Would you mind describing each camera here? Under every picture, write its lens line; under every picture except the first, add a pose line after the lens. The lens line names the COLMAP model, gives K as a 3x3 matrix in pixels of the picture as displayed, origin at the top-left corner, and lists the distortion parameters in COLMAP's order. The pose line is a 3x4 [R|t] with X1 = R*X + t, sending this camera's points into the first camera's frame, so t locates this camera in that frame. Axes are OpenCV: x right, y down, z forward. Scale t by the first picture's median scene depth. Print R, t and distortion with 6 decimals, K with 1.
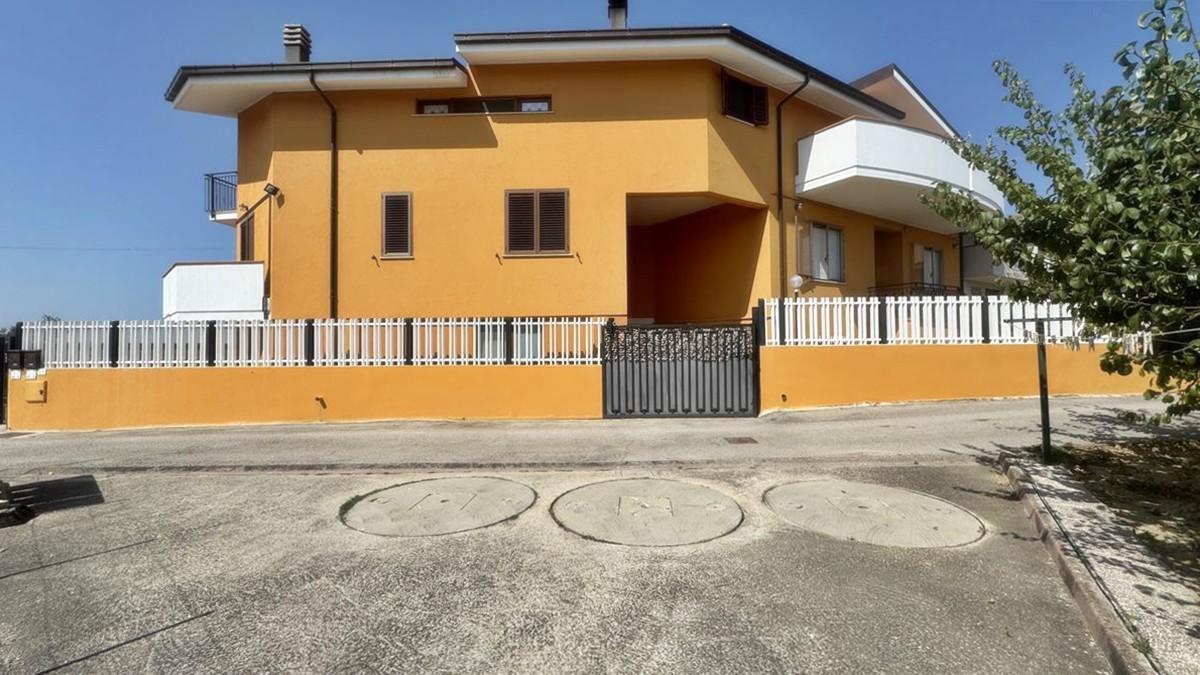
lens RADIAL K [[489.1, 0, 601.6], [0, 489.1, 335.6], [0, 0, 1]] dist [0.005522, -0.001082]
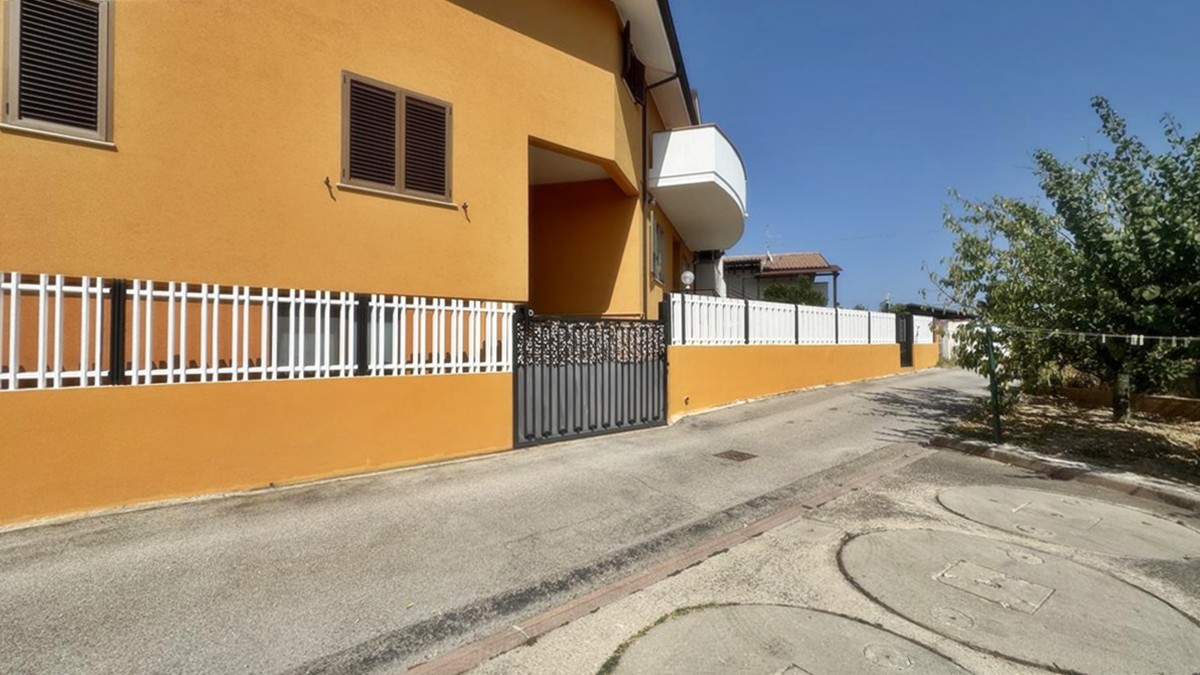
lens RADIAL K [[489.1, 0, 599.5], [0, 489.1, 335.9], [0, 0, 1]] dist [0.005522, -0.001082]
pose [[0.765807, 0.016742, 0.642853, -0.352410], [-0.016702, 0.999842, -0.006142, 0.011696], [-0.642854, -0.006034, 0.765965, 0.390994]]
